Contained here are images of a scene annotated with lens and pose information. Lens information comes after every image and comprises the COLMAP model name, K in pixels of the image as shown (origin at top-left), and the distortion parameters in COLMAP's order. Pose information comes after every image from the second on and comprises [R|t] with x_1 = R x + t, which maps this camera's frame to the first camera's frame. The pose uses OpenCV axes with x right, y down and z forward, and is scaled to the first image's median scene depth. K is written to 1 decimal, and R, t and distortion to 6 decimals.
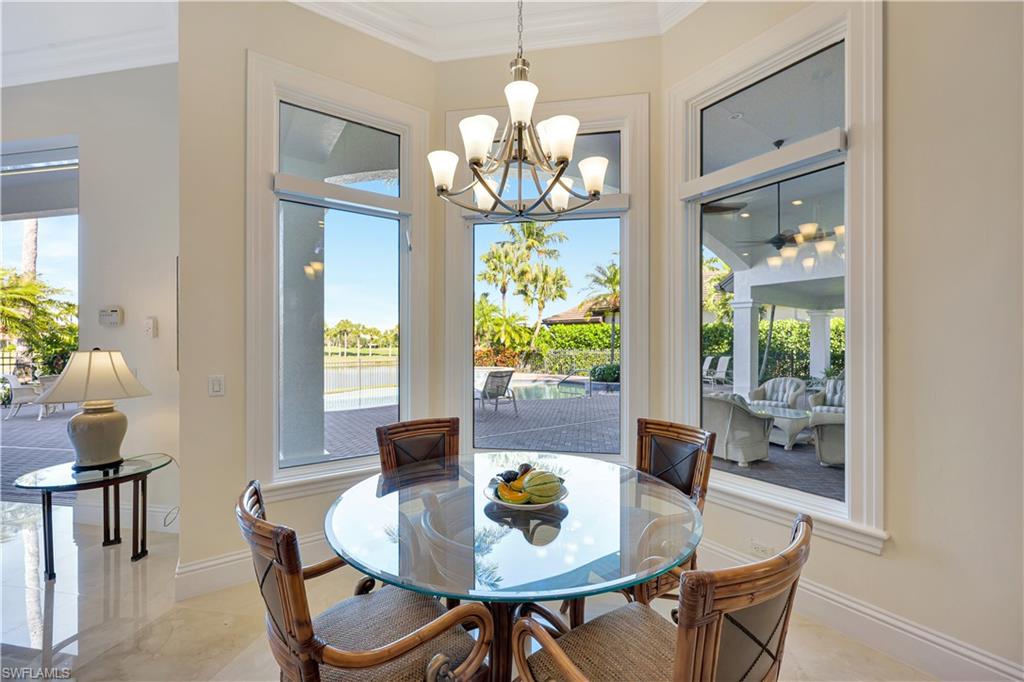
lens RADIAL K [[422.7, 0, 510.9], [0, 422.7, 342.8], [0, 0, 1]] dist [0.001502, 0.000034]
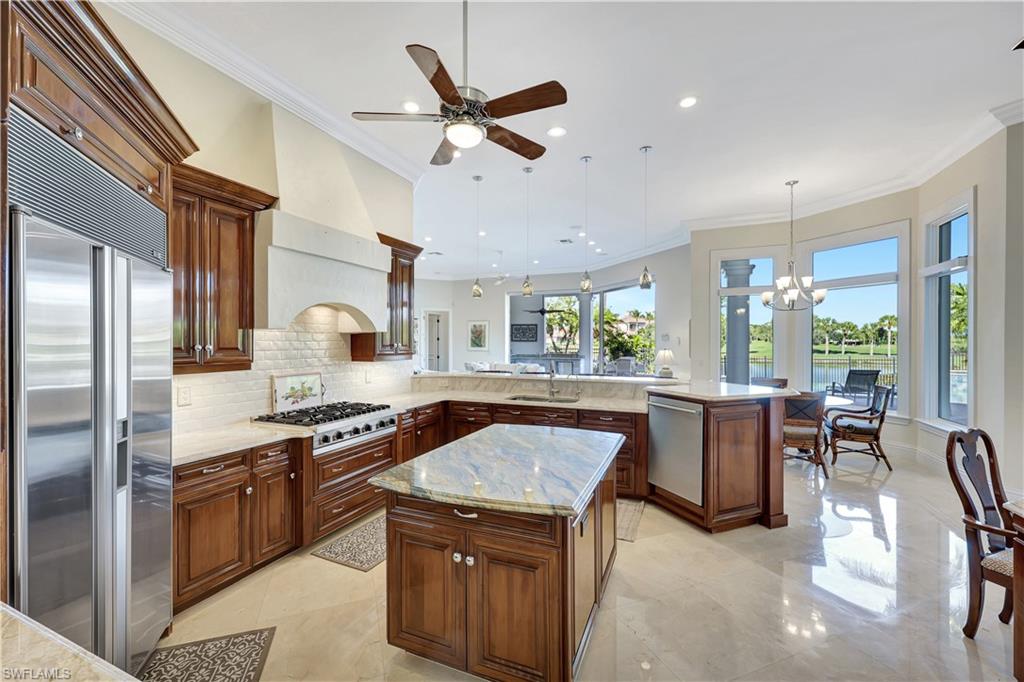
lens RADIAL K [[413.4, 0, 506.3], [0, 413.4, 340.1], [0, 0, 1]] dist [-0.003177, 0.000113]
pose [[0.525226, 0.001327, -0.850962, 0.108494], [0.002380, 0.999993, 0.003029, -0.006778], [0.850960, -0.003616, 0.525219, -0.172714]]
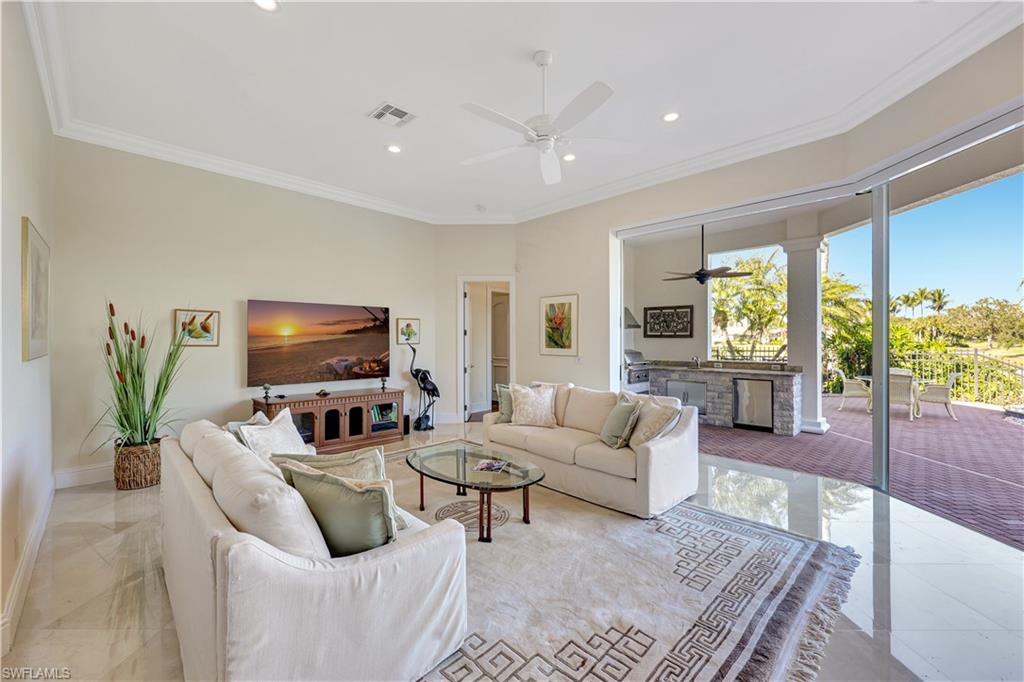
lens RADIAL K [[411.6, 0, 509.9], [0, 411.6, 339.7], [0, 0, 1]] dist [0.000517, 0.000664]
pose [[0.177203, 0.001895, -0.984172, -0.100963], [0.005644, 0.999980, 0.002941, -0.003009], [0.984158, -0.006076, 0.177189, -0.006986]]
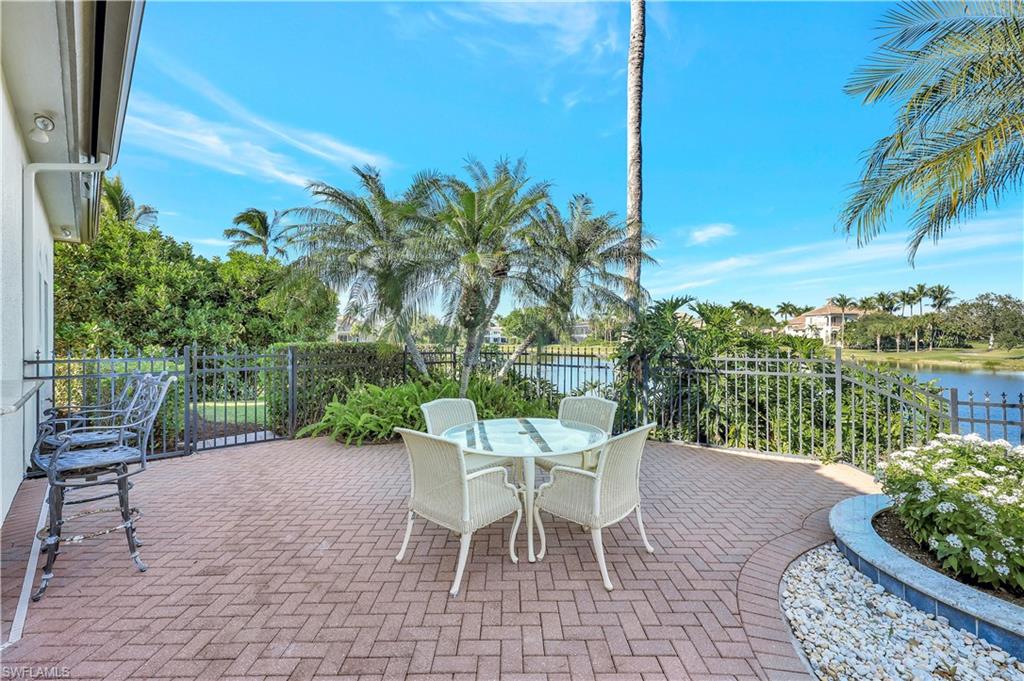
lens RADIAL K [[422.7, 0, 510.9], [0, 422.7, 342.3], [0, 0, 1]] dist [0.001502, 0.000034]
pose [[0.180217, 0.005501, -0.983611, -0.258387], [0.006436, 0.999956, 0.006771, 0.004565], [0.983606, -0.007550, 0.180174, 0.343522]]
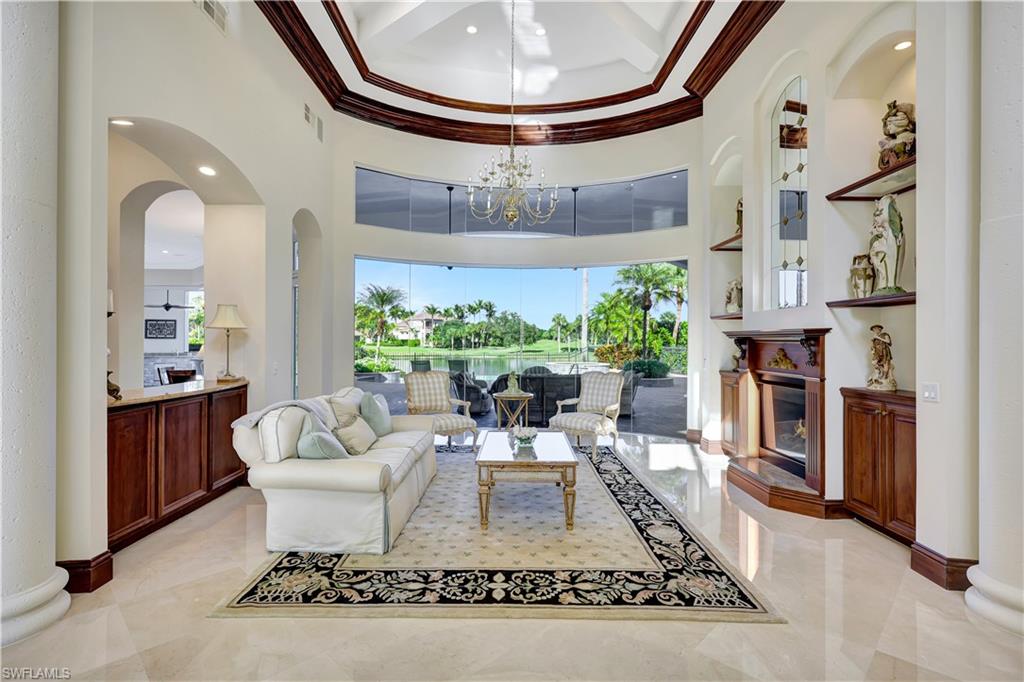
lens RADIAL K [[494.0, 0, 512.0], [0, 494.0, 341.0], [0, 0, 1]] dist [0.002244, 0.000198]
pose [[0.828347, 0.003500, -0.560204, 0.374061], [-0.000043, 0.999981, 0.006185, -0.003955], [0.560215, -0.005100, 0.828331, -0.110102]]
